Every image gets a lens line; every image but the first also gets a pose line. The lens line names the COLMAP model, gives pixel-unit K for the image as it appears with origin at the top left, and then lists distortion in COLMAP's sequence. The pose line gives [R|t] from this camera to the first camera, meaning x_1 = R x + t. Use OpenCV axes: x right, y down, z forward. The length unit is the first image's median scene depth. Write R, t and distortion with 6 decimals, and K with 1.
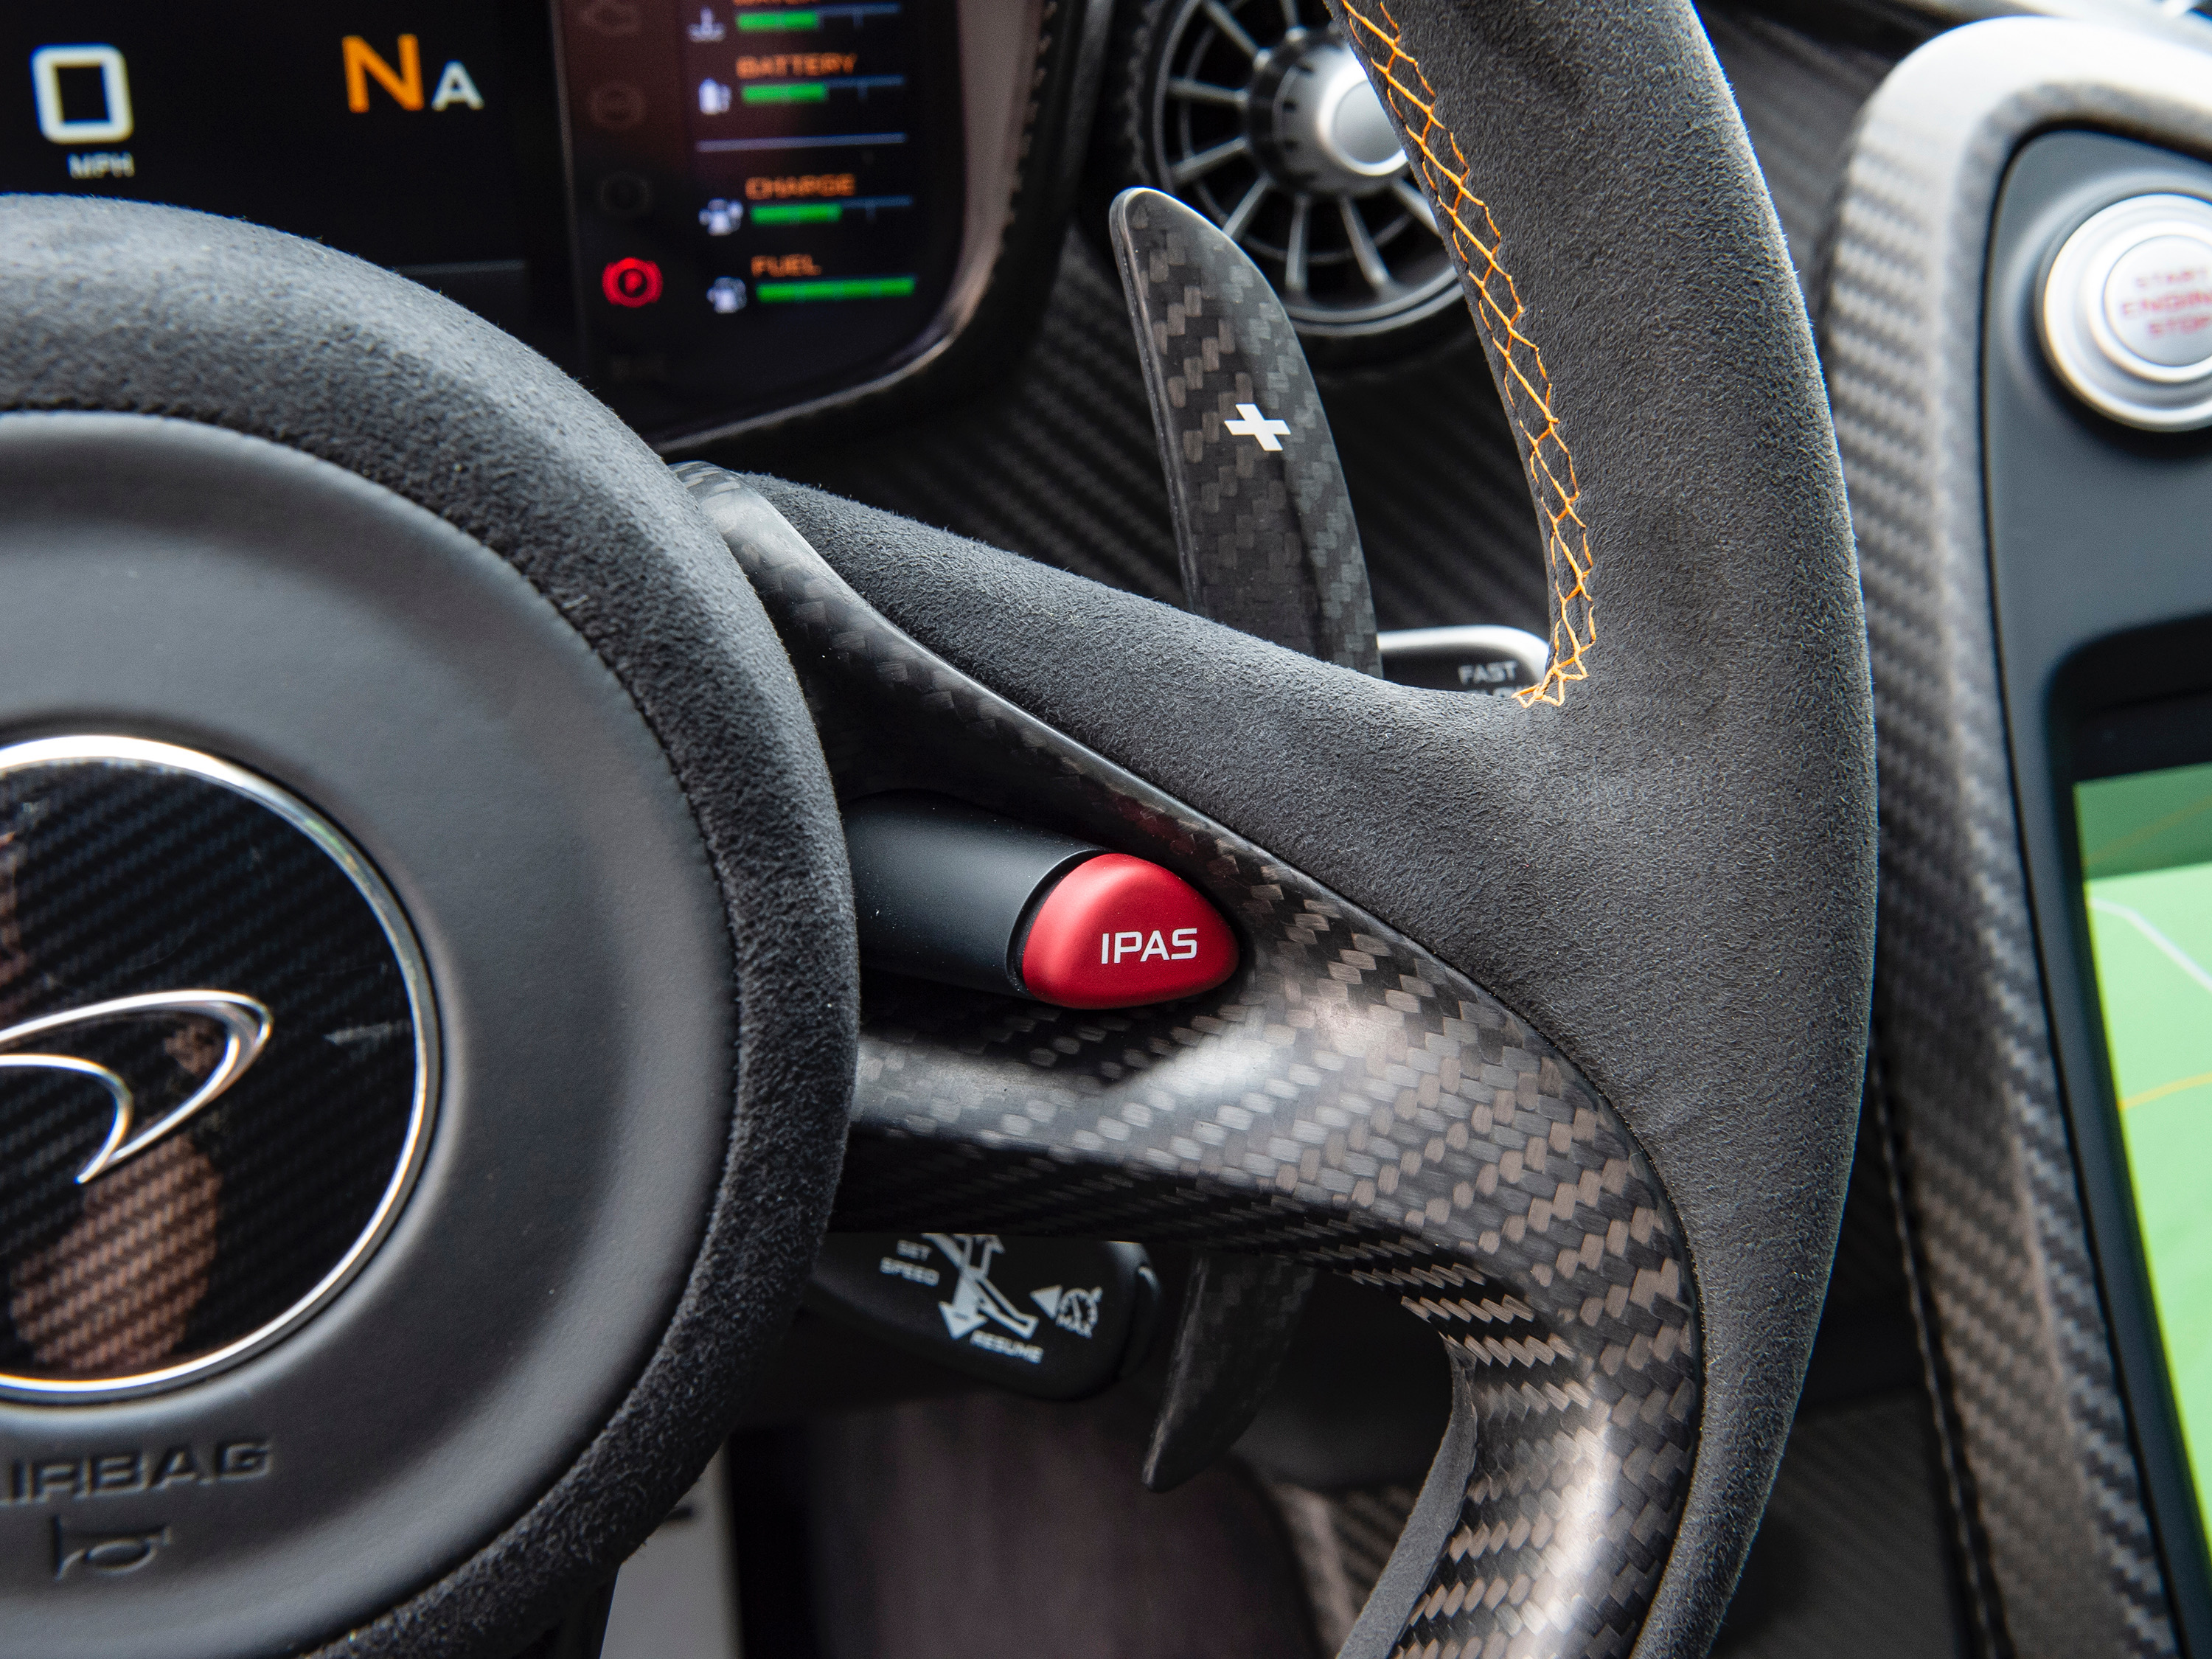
lens RADIAL K [[3198.9, 0, 1106.0], [0, 3198.9, 829.5], [0, 0, 1]] dist [0.092158, 0.038133]
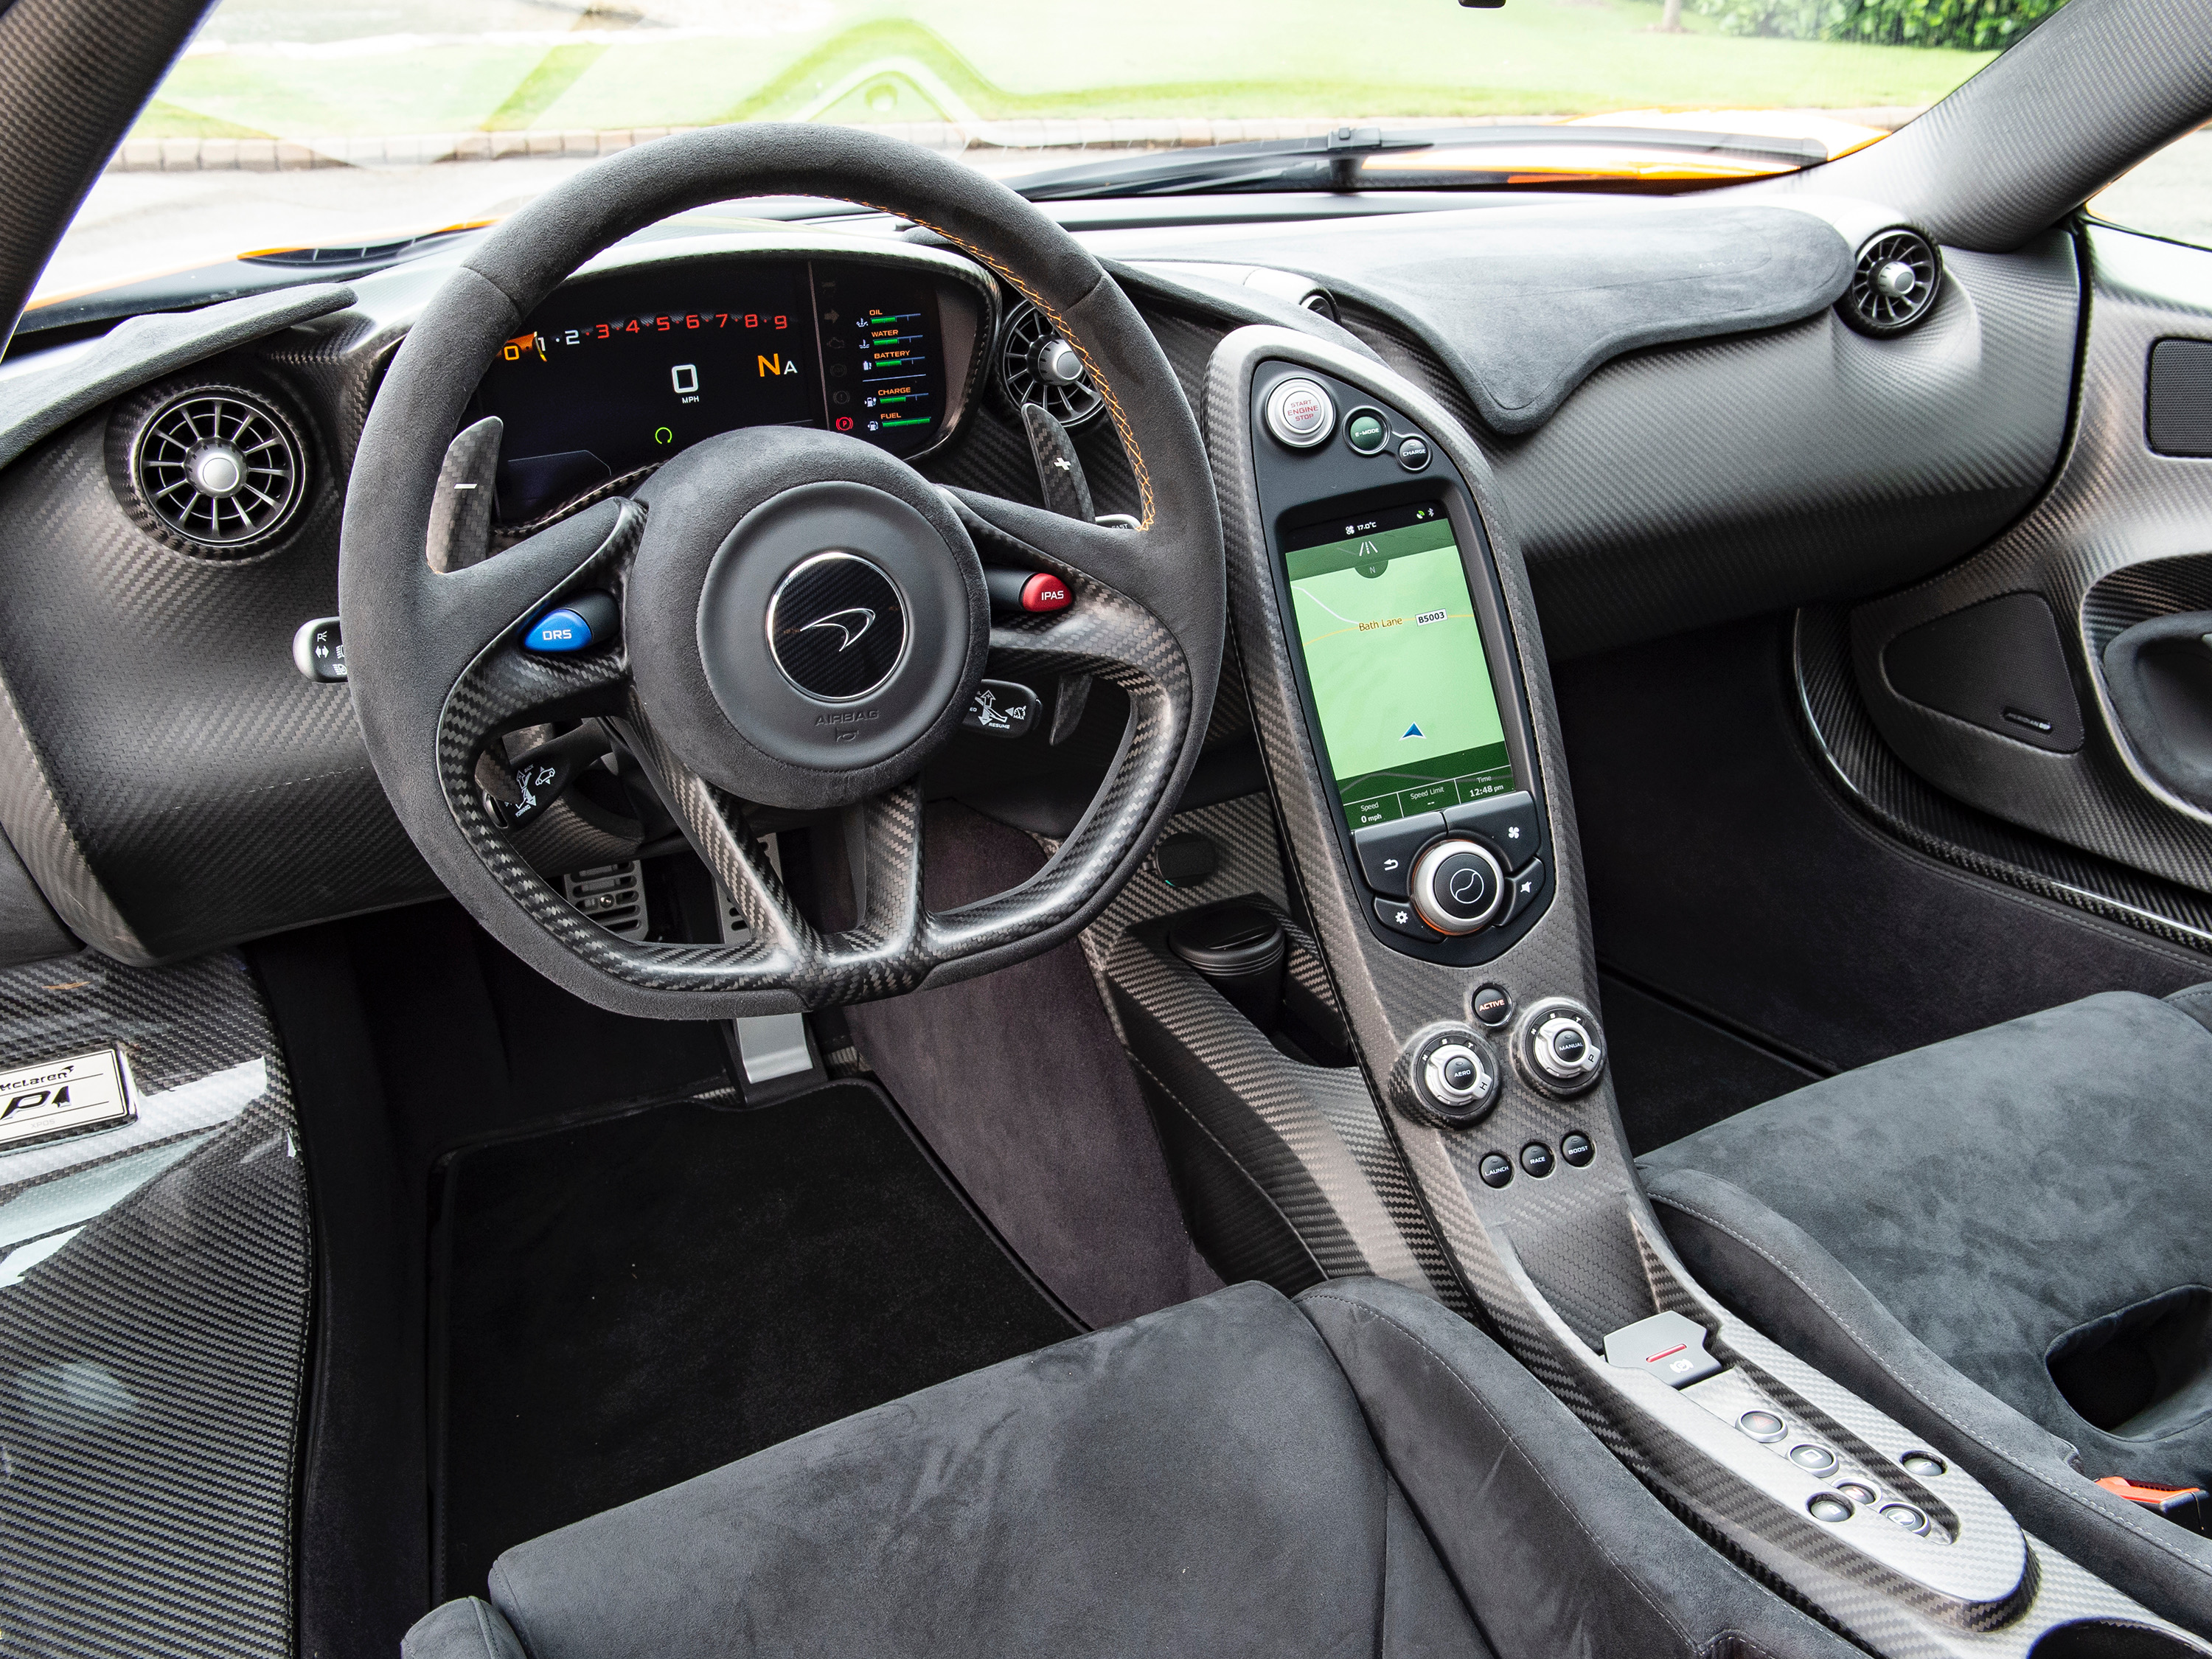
lens RADIAL K [[2041.0, 0, 1106.0], [0, 2041.0, 829.5], [0, 0, 1]] dist [-0.020129, -0.015707]
pose [[0.985302, -0.080035, 0.150911, -0.307783], [0.068181, 0.994284, 0.082160, 0.113633], [-0.156624, -0.070663, 0.985127, -1.457514]]
